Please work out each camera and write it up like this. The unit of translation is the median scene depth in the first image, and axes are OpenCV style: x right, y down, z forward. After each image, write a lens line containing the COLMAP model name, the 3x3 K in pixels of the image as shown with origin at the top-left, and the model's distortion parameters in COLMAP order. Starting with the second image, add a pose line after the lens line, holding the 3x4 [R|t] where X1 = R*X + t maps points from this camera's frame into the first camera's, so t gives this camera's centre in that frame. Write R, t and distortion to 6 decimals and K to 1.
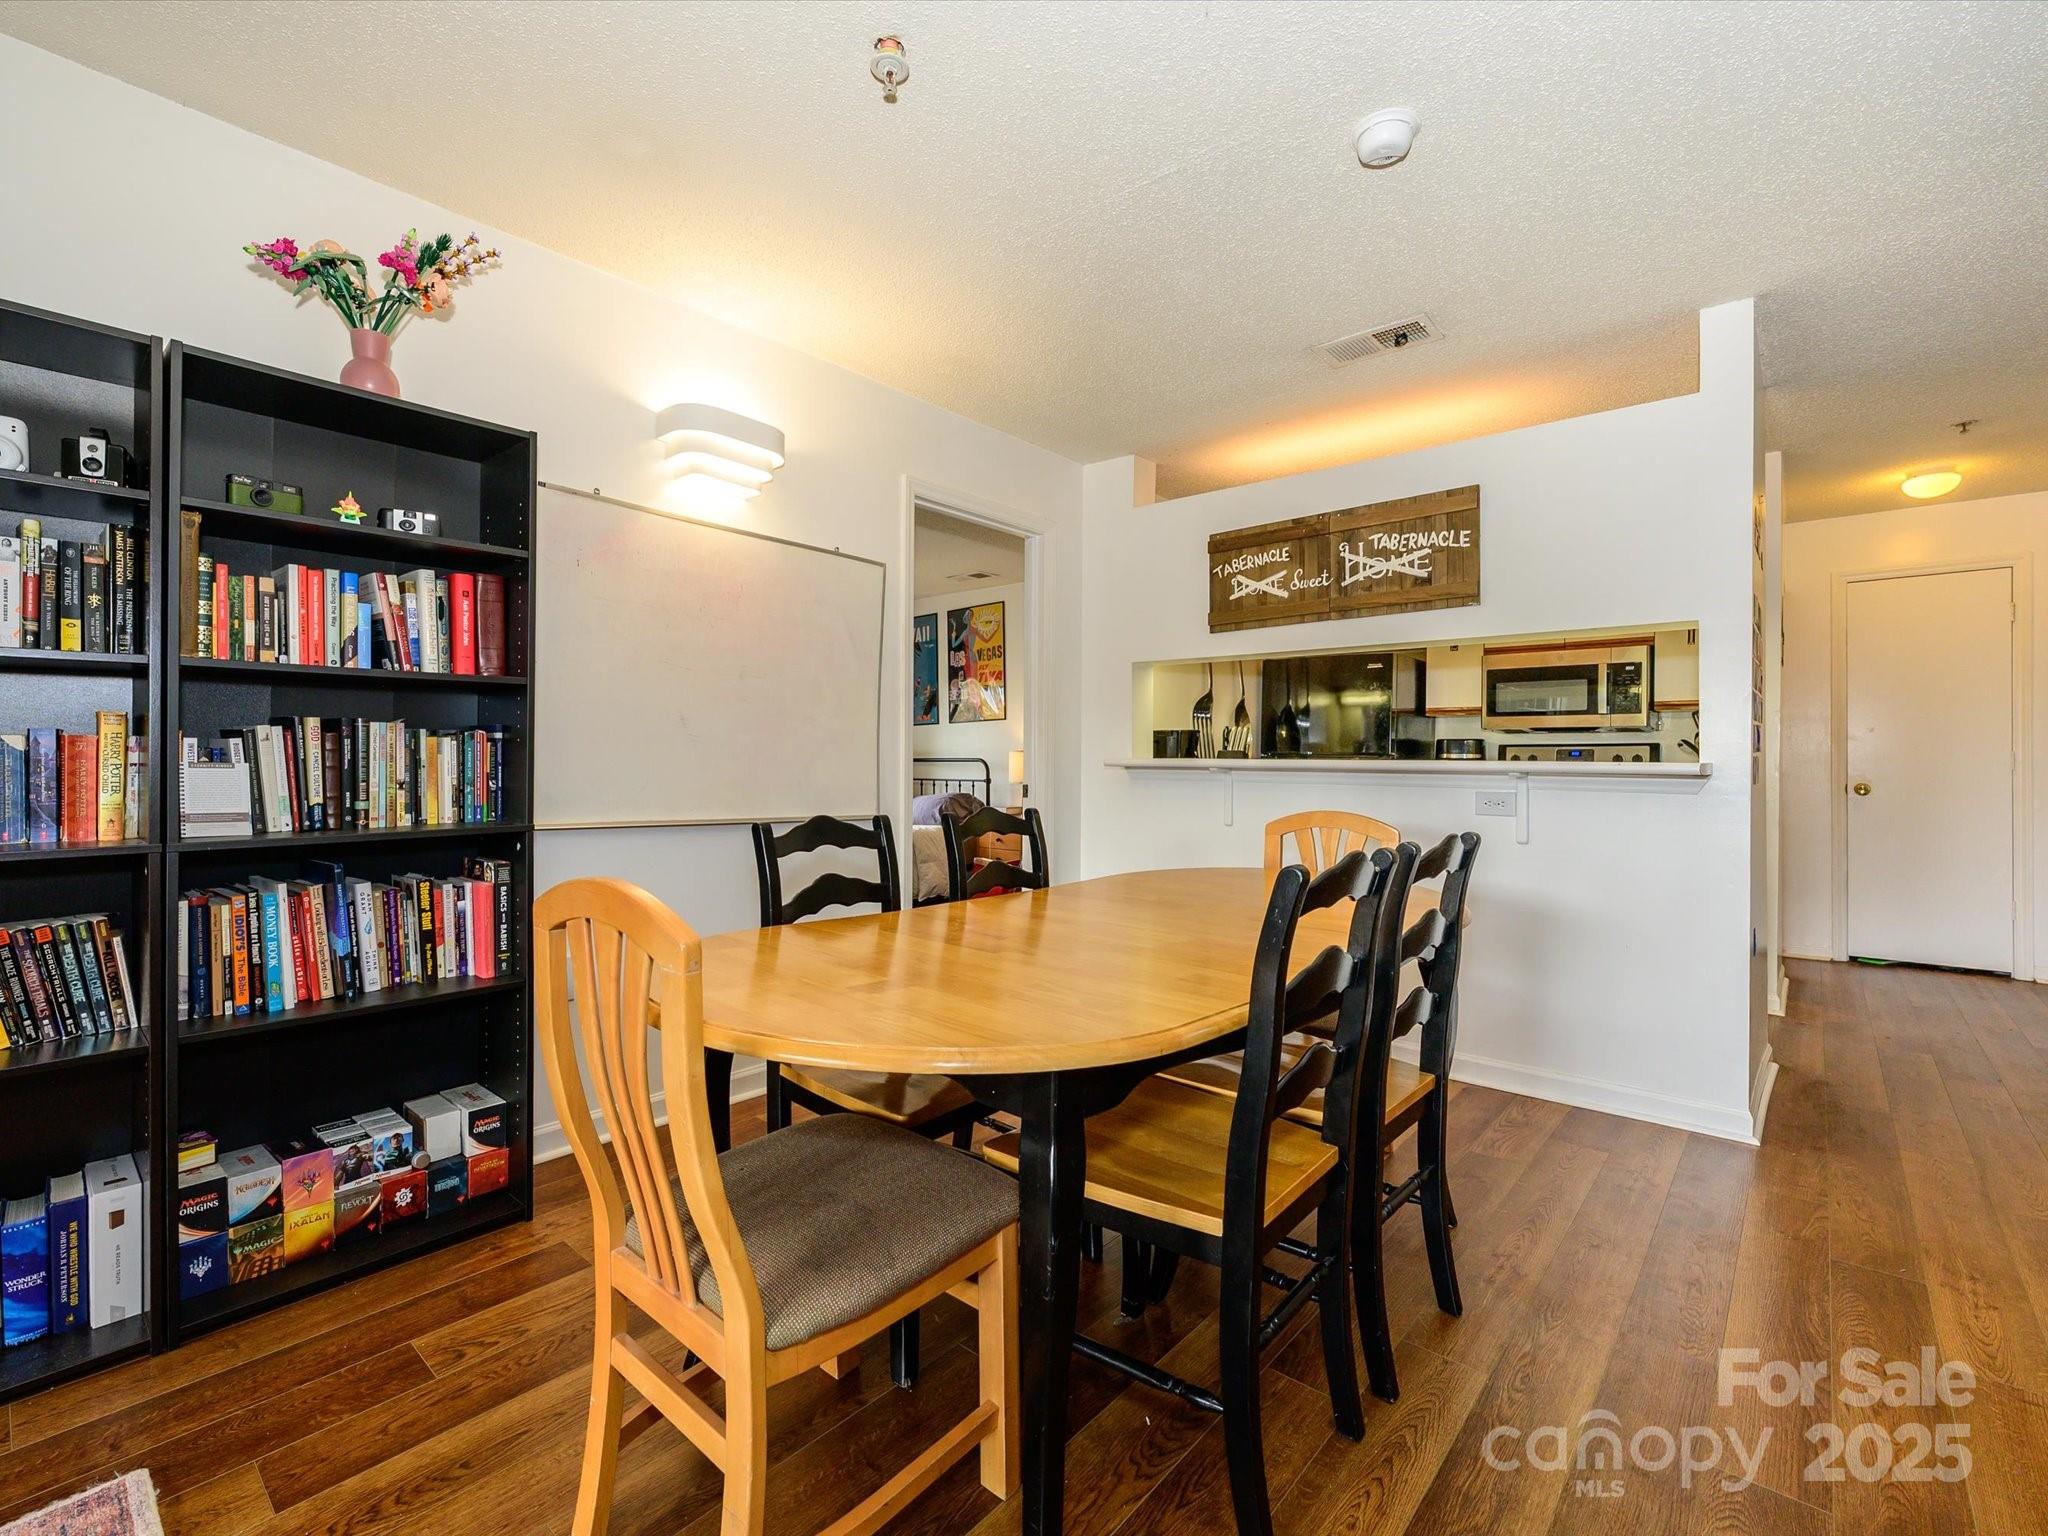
lens RADIAL K [[915.2, 0, 1017.0], [0, 915.2, 759.4], [0, 0, 1]] dist [-0.004886, -0.001120]
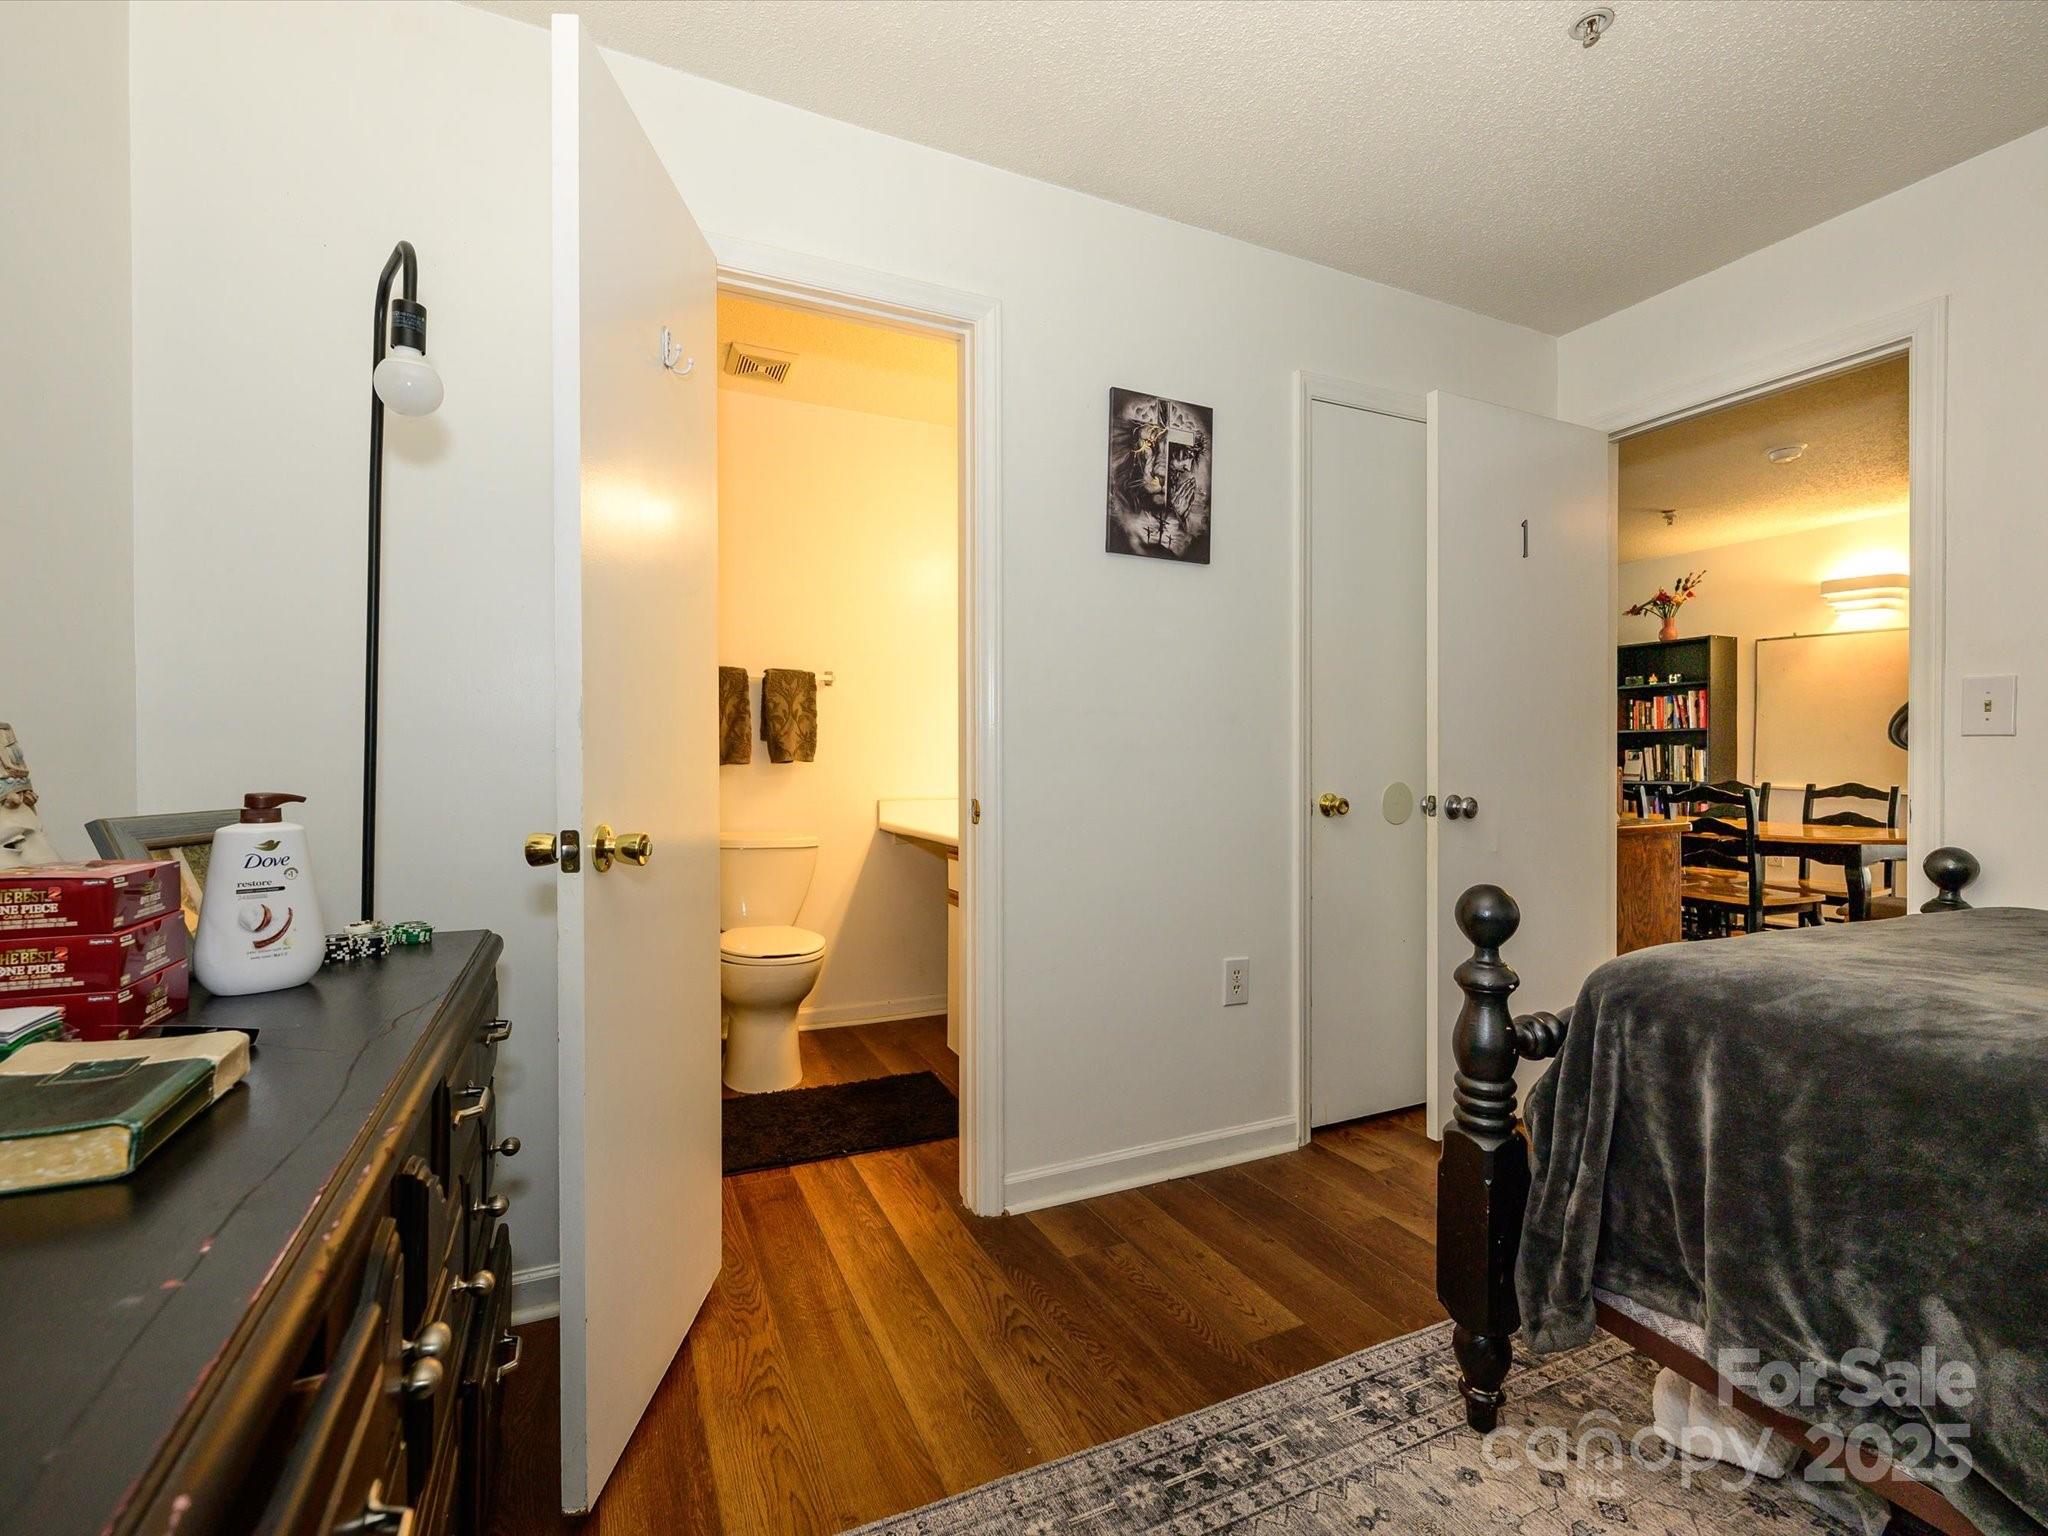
lens RADIAL K [[915.2, 0, 1018.0], [0, 915.2, 769.3], [0, 0, 1]] dist [-0.004886, -0.001120]
pose [[-0.408471, 0.000725, -0.912771, 1.911266], [-0.005600, 0.999979, 0.003300, 0.025106], [0.912754, 0.006459, -0.408459, 0.169676]]
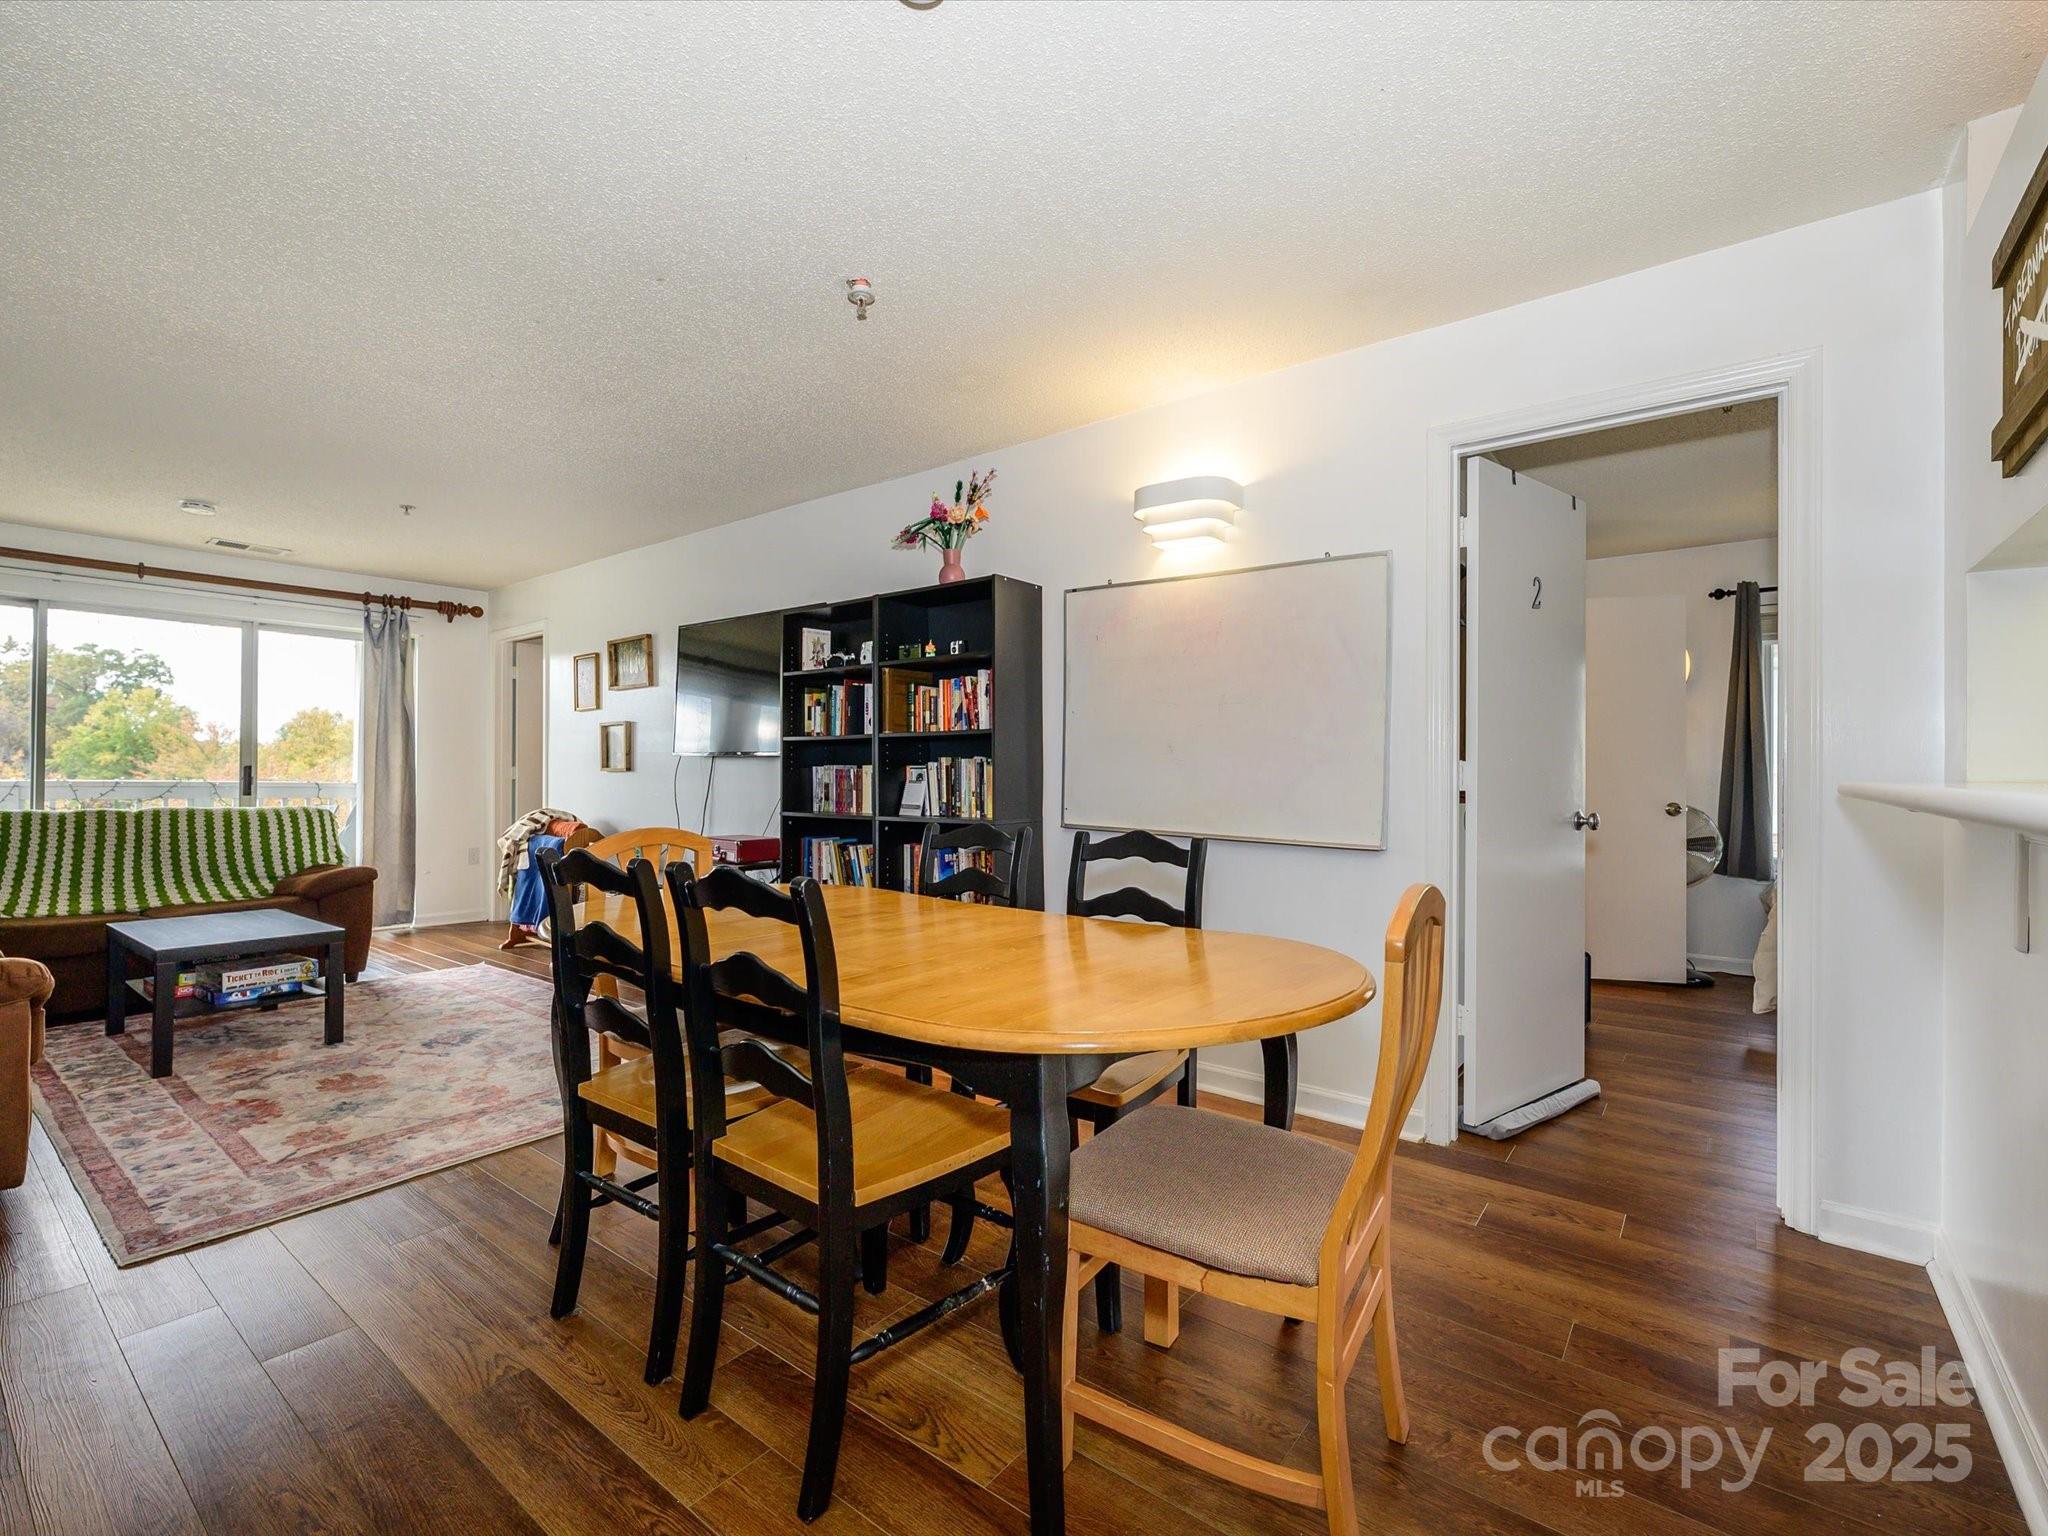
lens RADIAL K [[915.2, 0, 1031.4], [0, 915.2, 769.9], [0, 0, 1]] dist [-0.004886, -0.001120]
pose [[0.058706, -0.012658, -0.998195, 0.747445], [-0.005787, 0.999898, -0.013020, 0.003025], [0.998259, 0.006541, 0.058627, 0.679114]]
